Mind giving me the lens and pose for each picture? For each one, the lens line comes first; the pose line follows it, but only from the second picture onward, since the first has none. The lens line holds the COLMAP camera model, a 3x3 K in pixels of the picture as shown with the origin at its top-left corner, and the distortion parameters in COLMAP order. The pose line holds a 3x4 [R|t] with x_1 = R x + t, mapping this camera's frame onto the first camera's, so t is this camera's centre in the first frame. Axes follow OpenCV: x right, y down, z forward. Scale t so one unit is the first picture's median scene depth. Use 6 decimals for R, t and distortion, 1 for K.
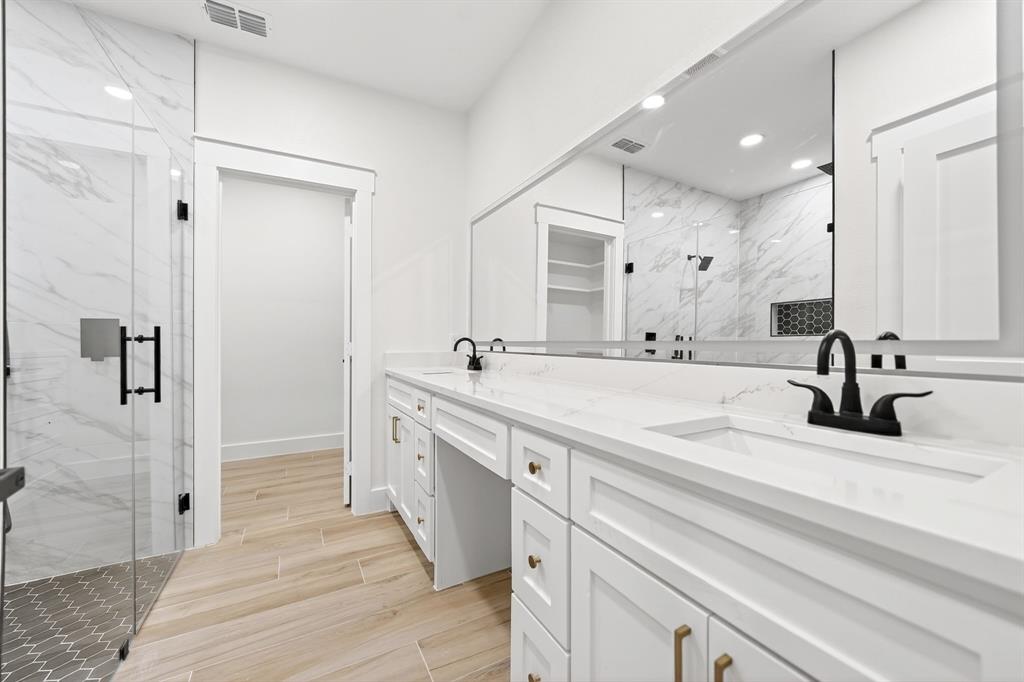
lens RADIAL K [[393.4, 0, 516.3], [0, 393.4, 340.7], [0, 0, 1]] dist [-0.005983, 0.000223]
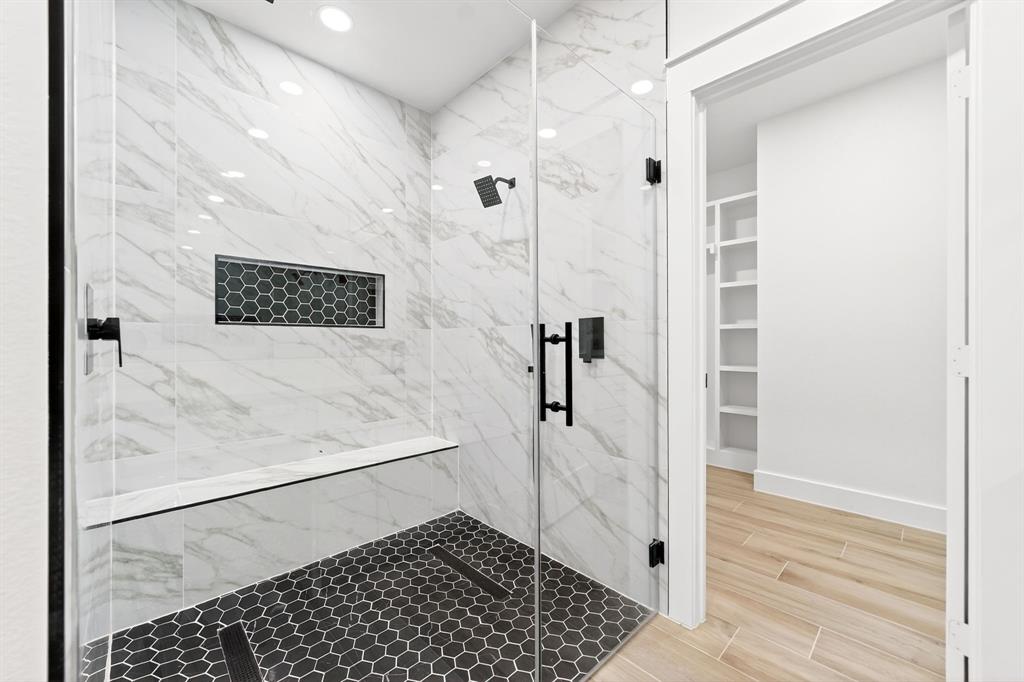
lens RADIAL K [[393.4, 0, 516.3], [0, 393.4, 340.7], [0, 0, 1]] dist [-0.005983, 0.000223]
pose [[0.244627, 0.001519, -0.969616, -0.174324], [0.001170, 0.999998, 0.001862, -0.002532], [0.969617, -0.001590, 0.244624, 0.556190]]
